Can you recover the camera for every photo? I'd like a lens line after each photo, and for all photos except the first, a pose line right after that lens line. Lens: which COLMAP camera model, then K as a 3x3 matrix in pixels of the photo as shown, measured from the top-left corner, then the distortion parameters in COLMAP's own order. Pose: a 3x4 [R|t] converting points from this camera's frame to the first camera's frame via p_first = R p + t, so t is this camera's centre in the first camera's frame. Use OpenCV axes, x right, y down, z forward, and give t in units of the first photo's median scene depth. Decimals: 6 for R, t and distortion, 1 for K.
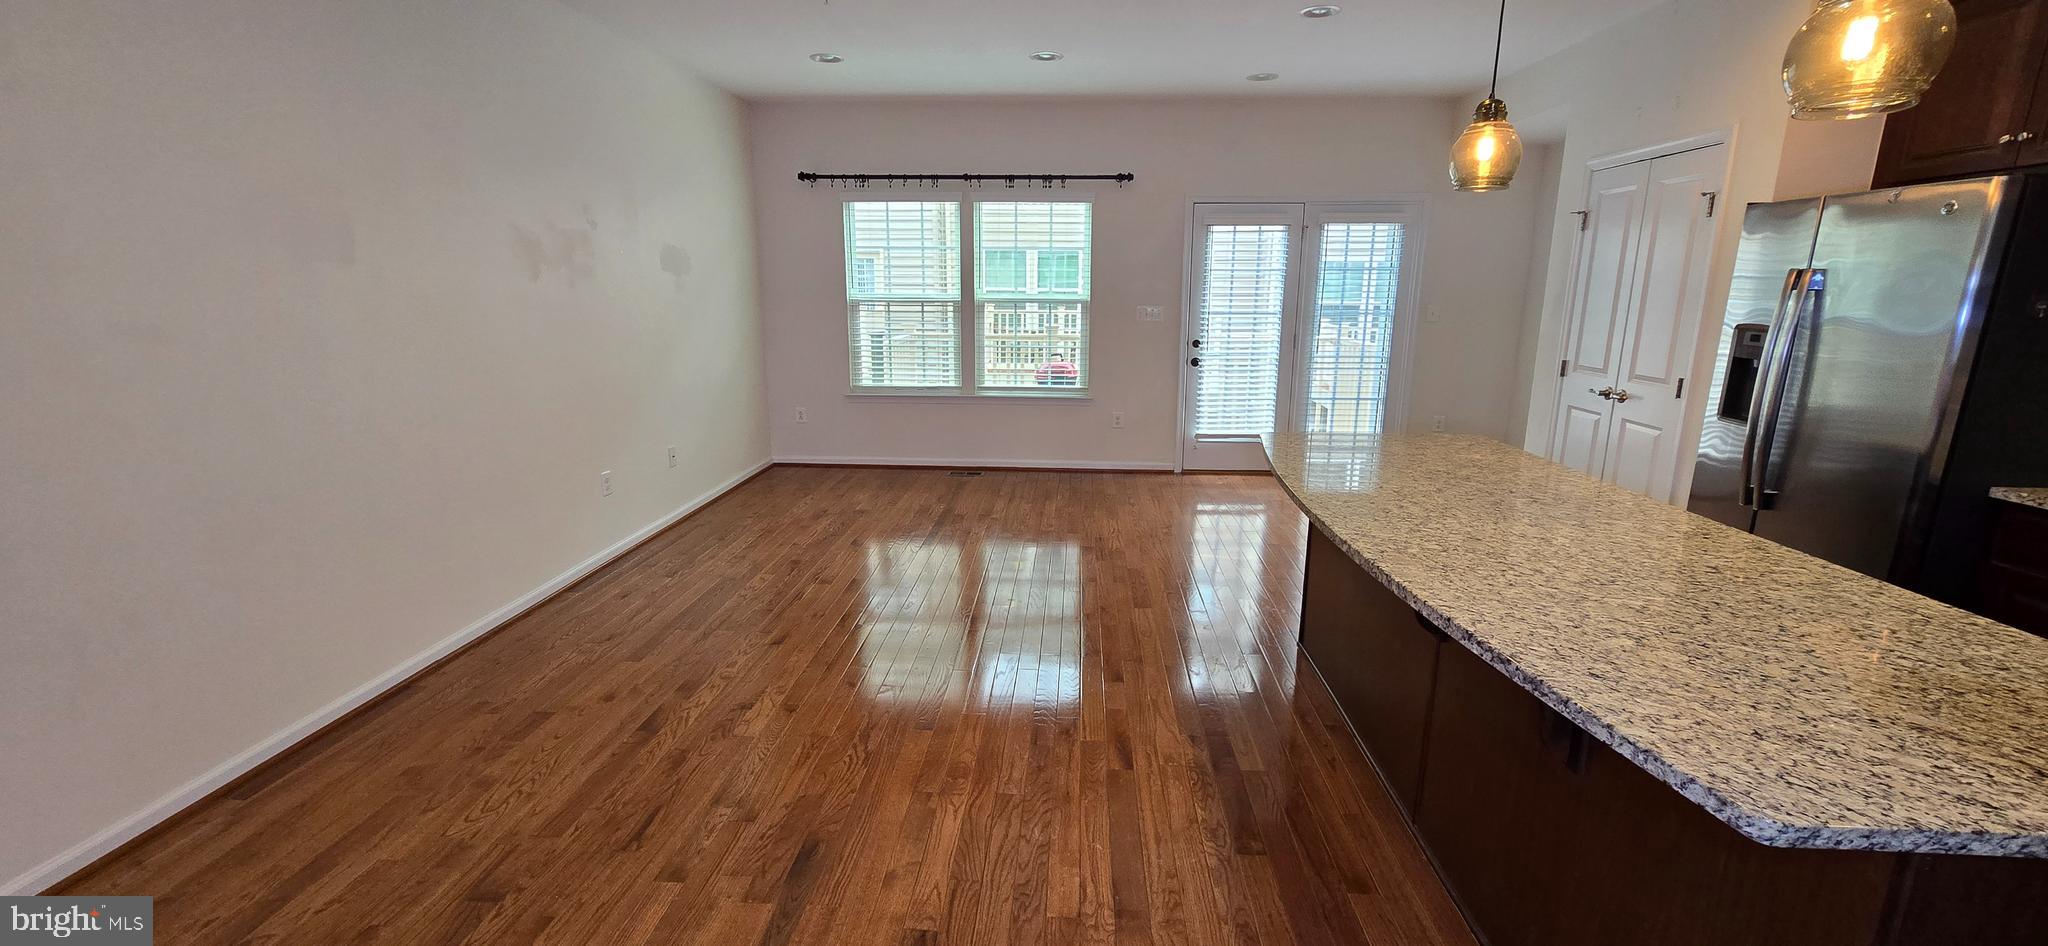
lens RADIAL K [[834.4, 0, 1035.6], [0, 834.4, 479.7], [0, 0, 1]] dist [-0.004020, -0.000032]
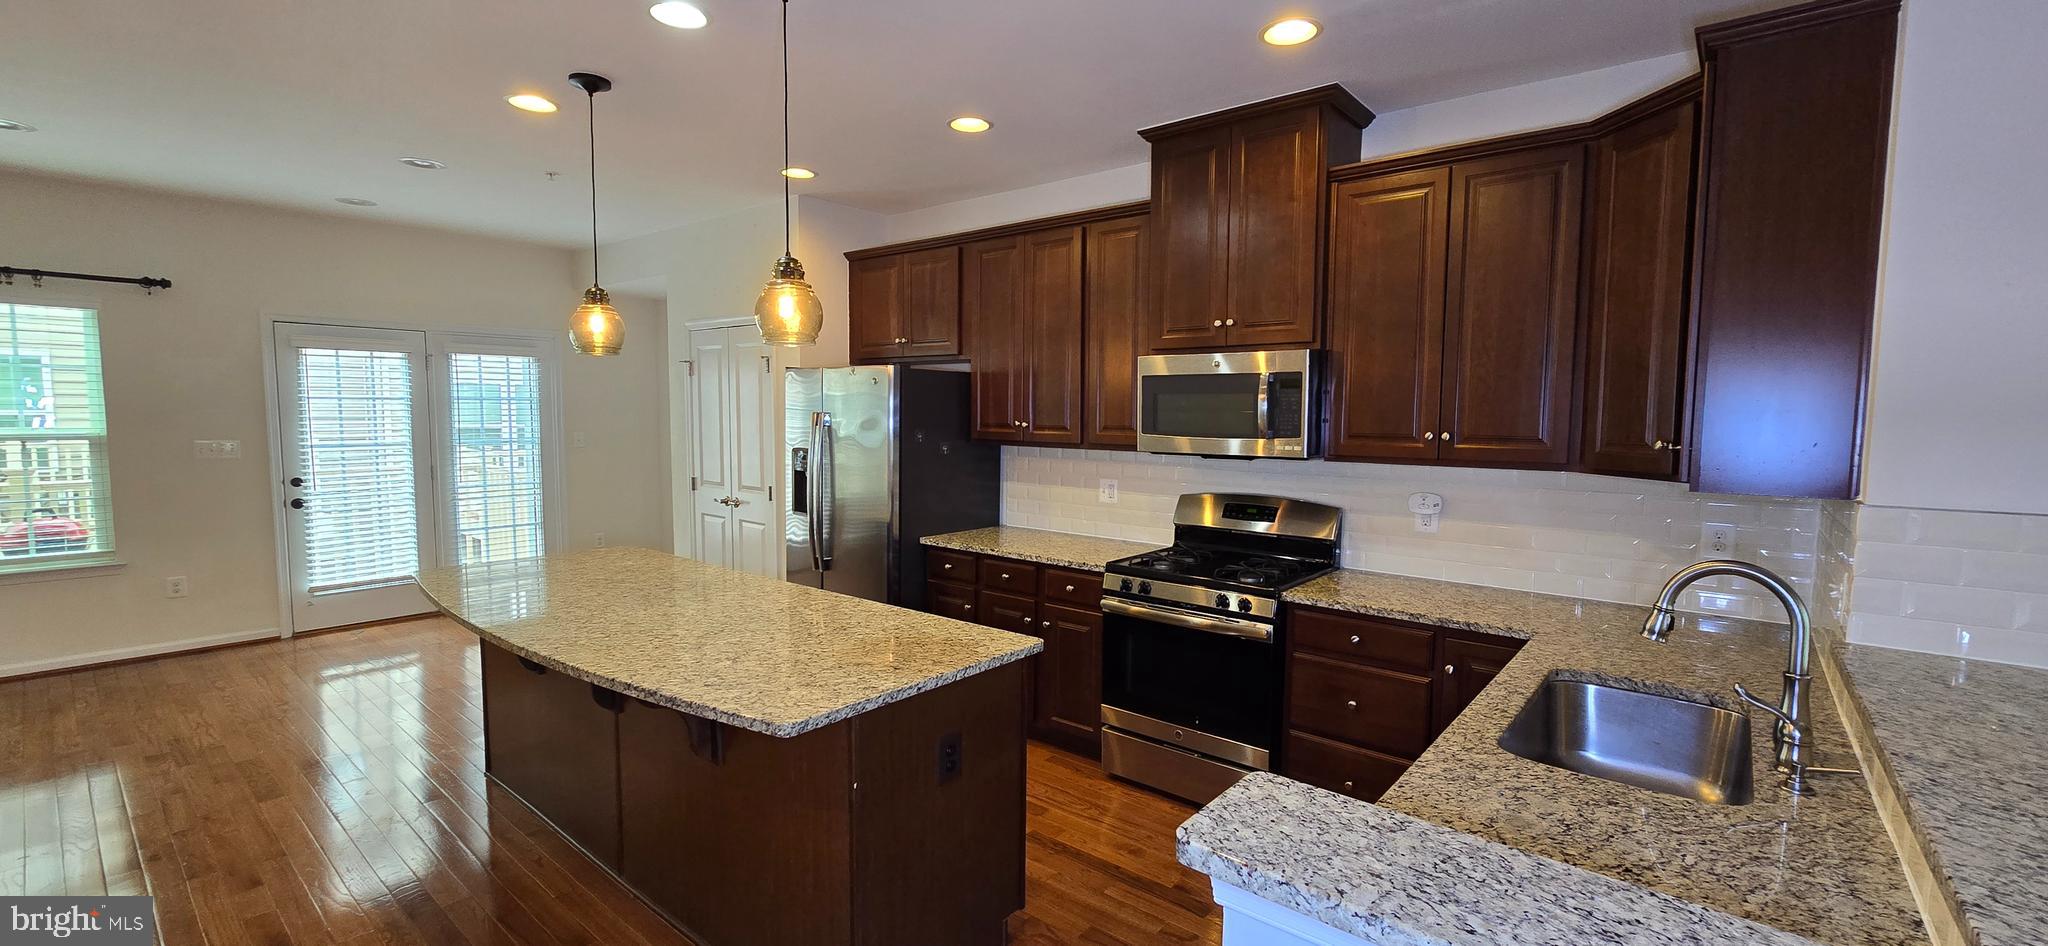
lens RADIAL K [[834.4, 0, 1035.6], [0, 834.4, 479.7], [0, 0, 1]] dist [-0.004020, -0.000032]
pose [[0.594485, -0.063874, 0.801565, -0.040873], [0.173427, 0.983564, -0.050246, 0.007784], [-0.785181, 0.168884, 0.595792, -0.100920]]
